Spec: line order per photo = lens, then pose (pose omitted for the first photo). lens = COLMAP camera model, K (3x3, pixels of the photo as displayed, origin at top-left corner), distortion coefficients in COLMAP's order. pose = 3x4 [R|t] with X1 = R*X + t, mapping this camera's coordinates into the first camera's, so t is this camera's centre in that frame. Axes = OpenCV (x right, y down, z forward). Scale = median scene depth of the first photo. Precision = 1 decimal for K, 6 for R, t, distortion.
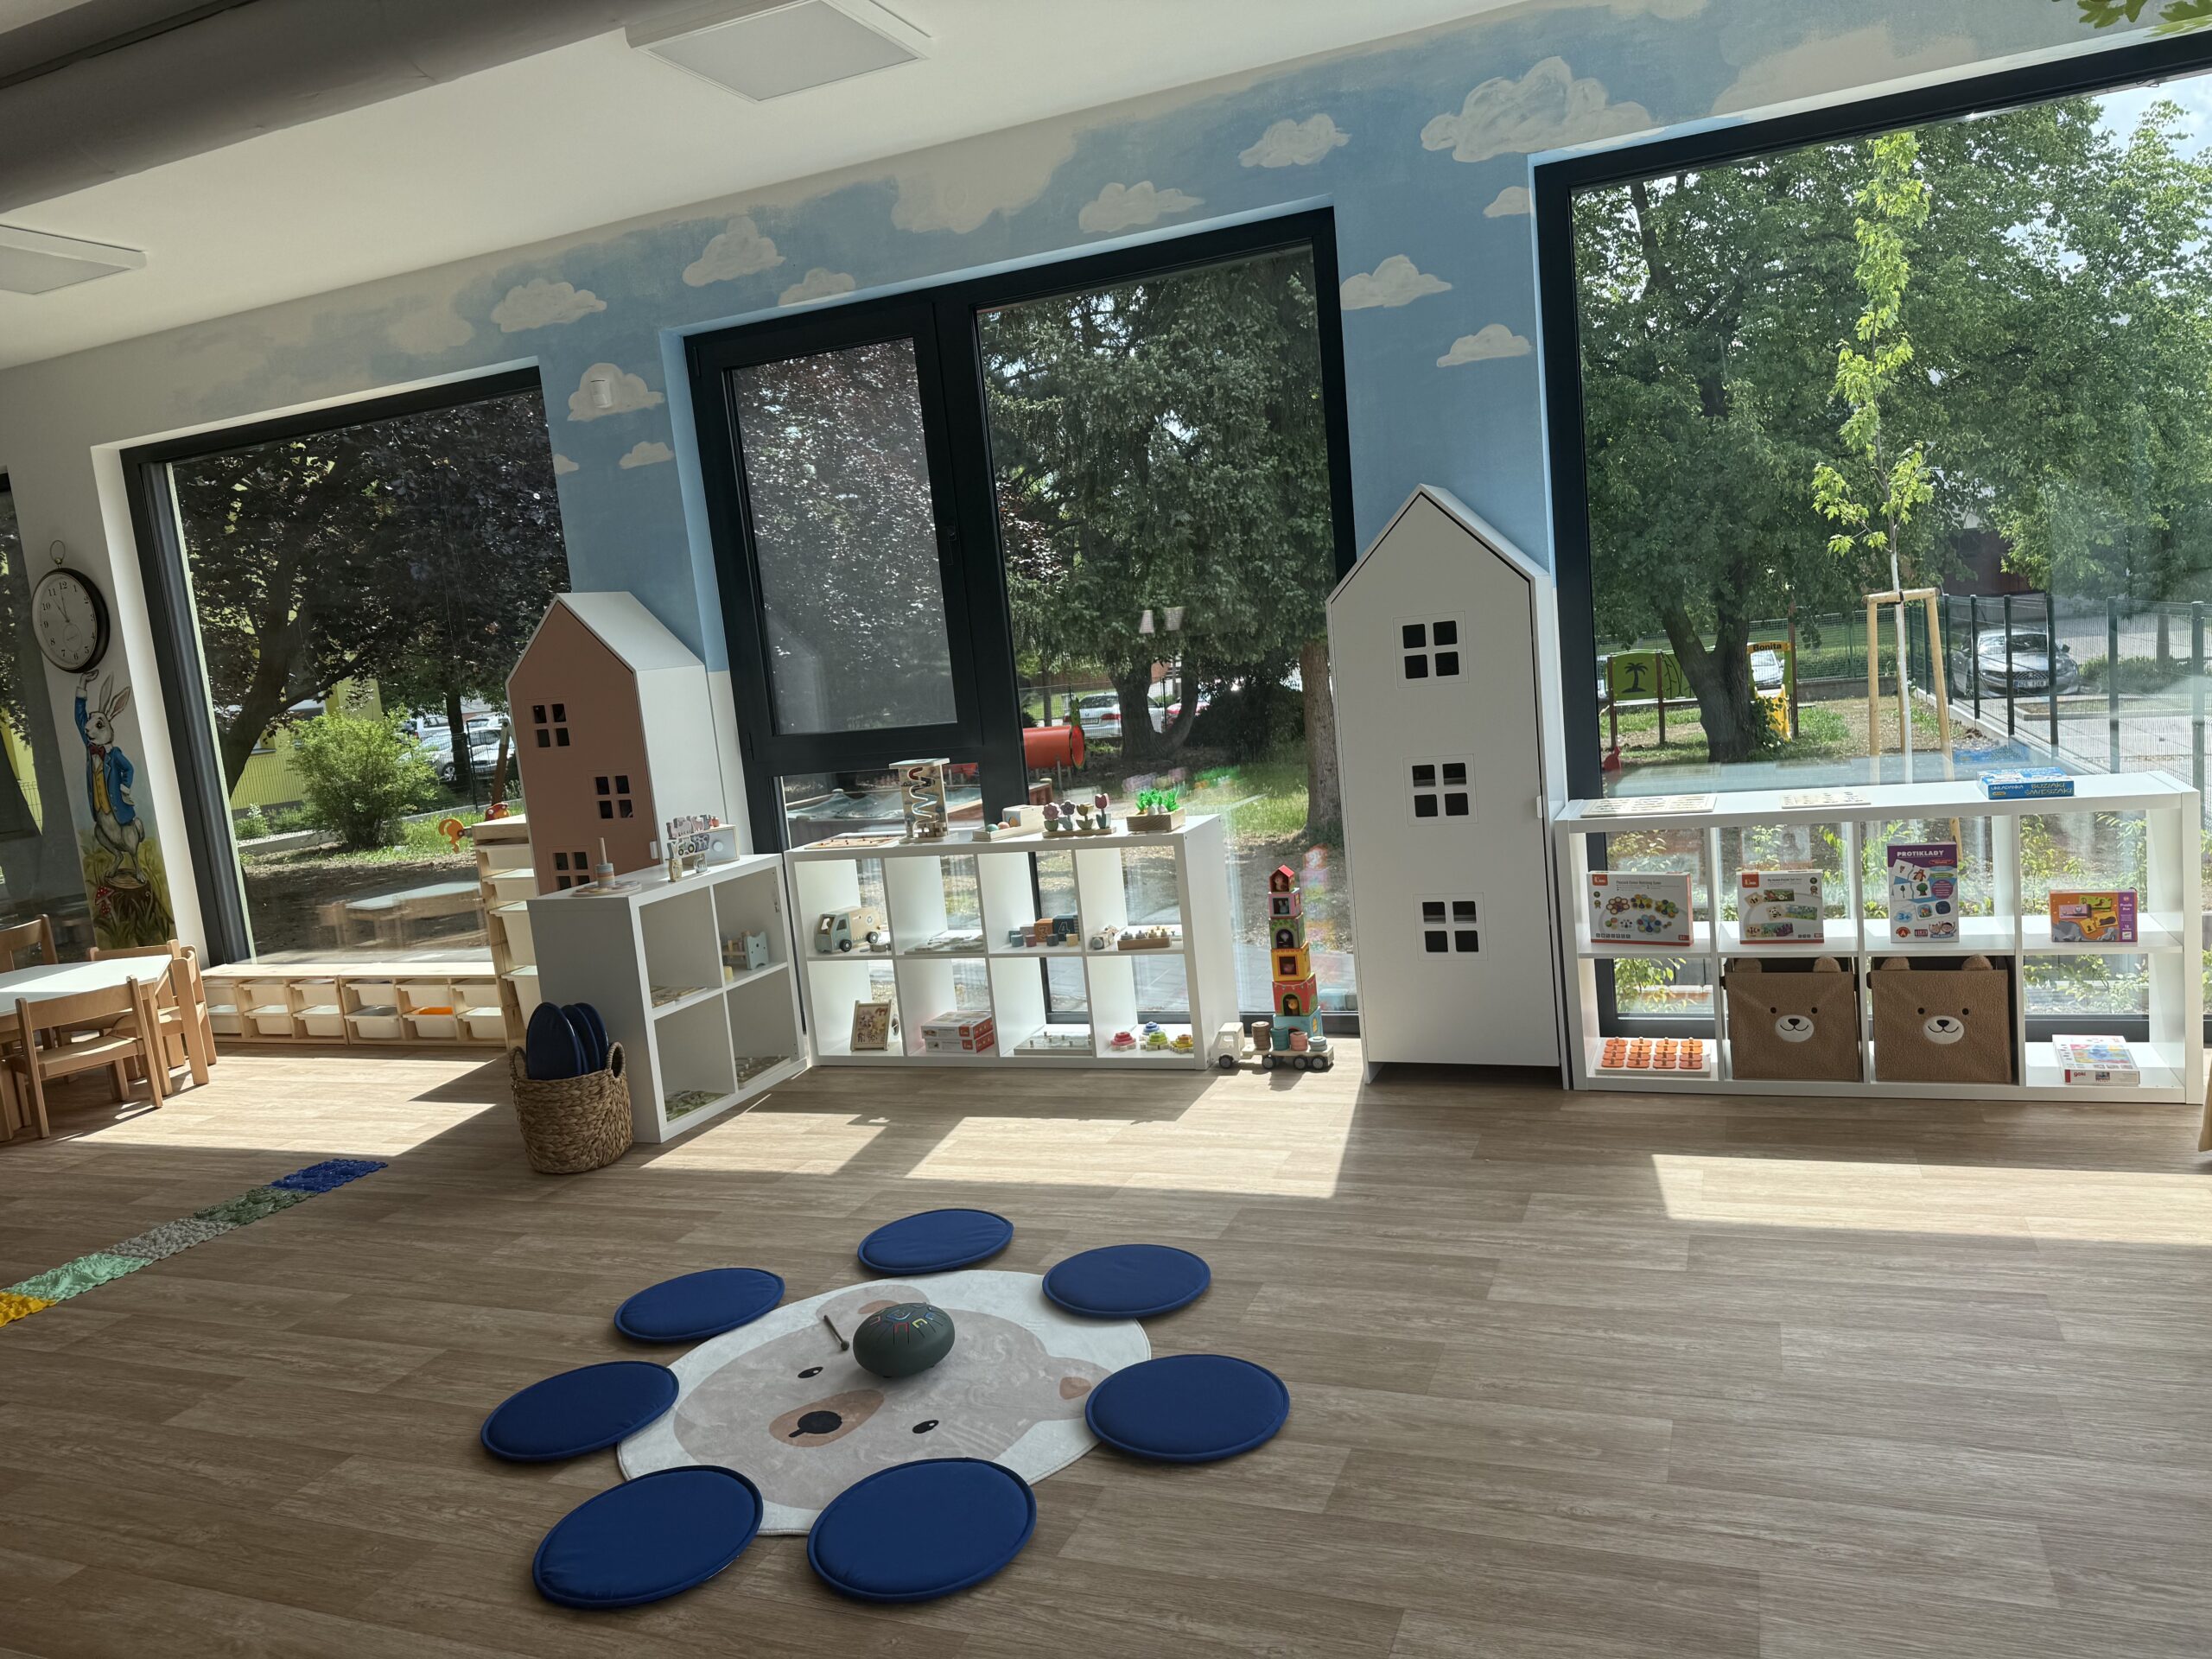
lens RADIAL K [[1565.6, 0, 1106.0], [0, 1565.6, 829.5], [0, 0, 1]] dist [0.045957, -0.043800]
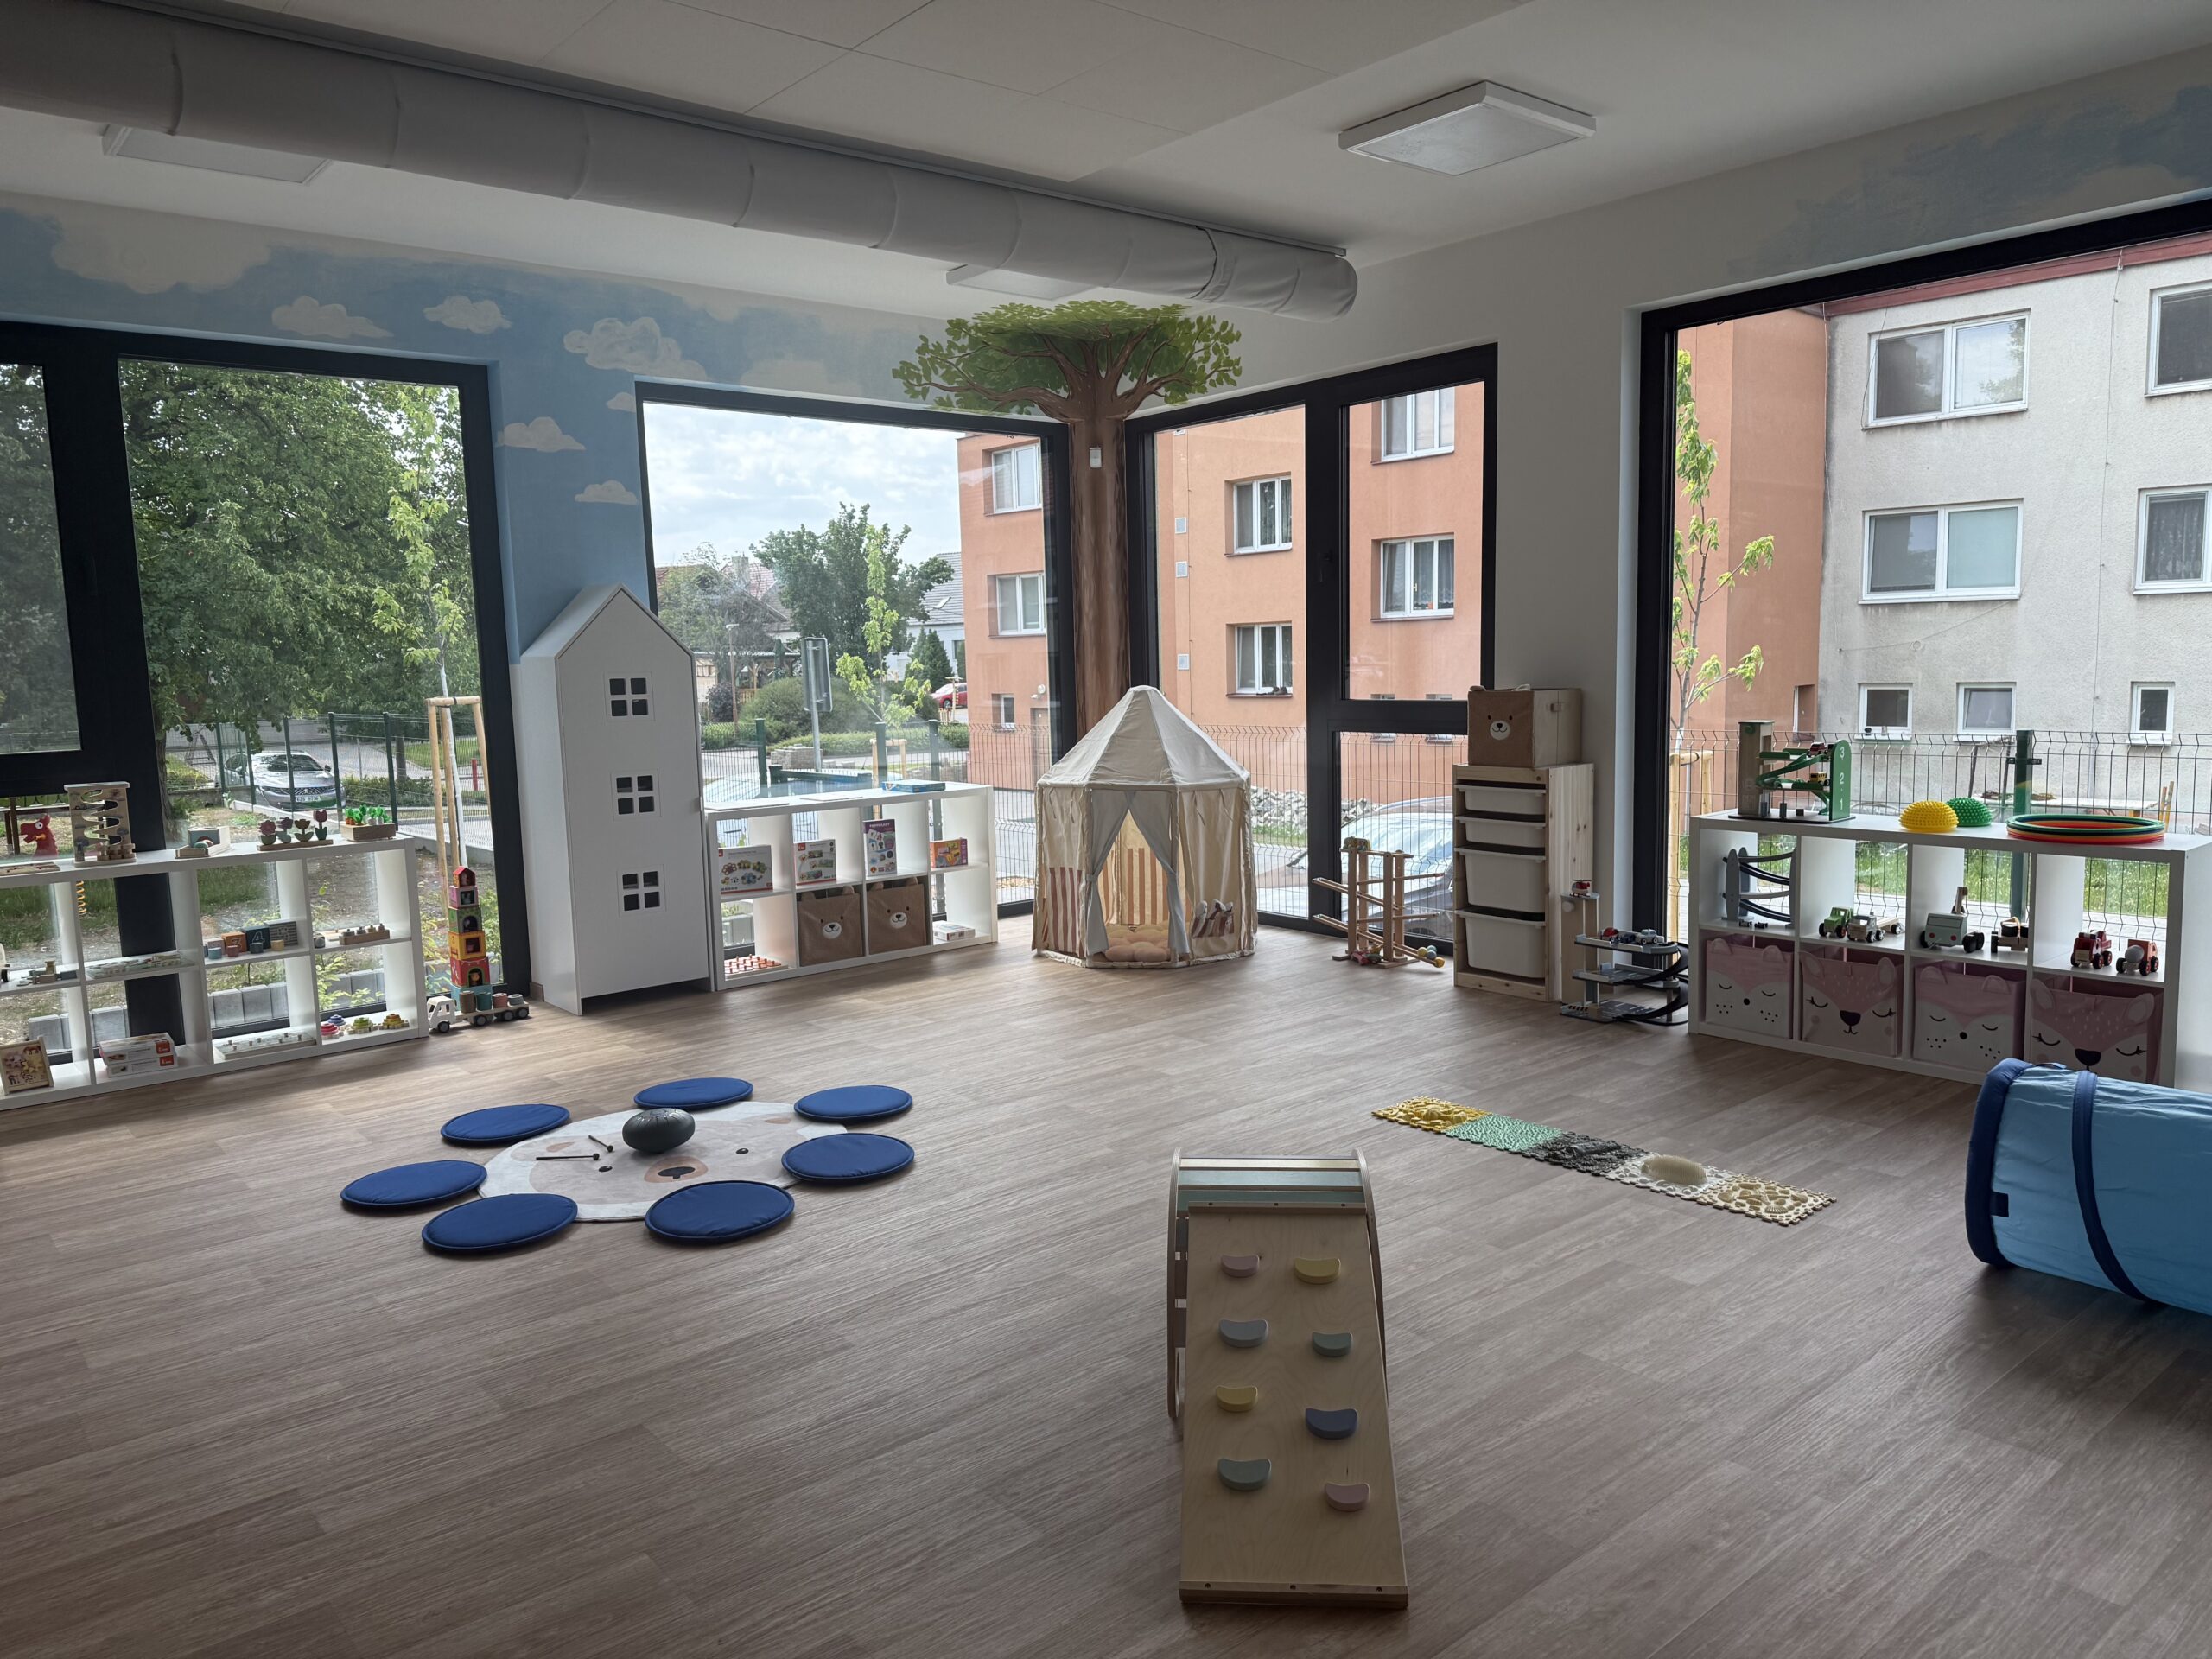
lens RADIAL K [[1565.6, 0, 1106.0], [0, 1565.6, 829.5], [0, 0, 1]] dist [0.045957, -0.043800]
pose [[0.472674, -0.017658, 0.881060, -0.928597], [0.091810, 0.995345, -0.029306, 0.096208], [-0.876442, 0.094742, 0.472095, -0.063357]]
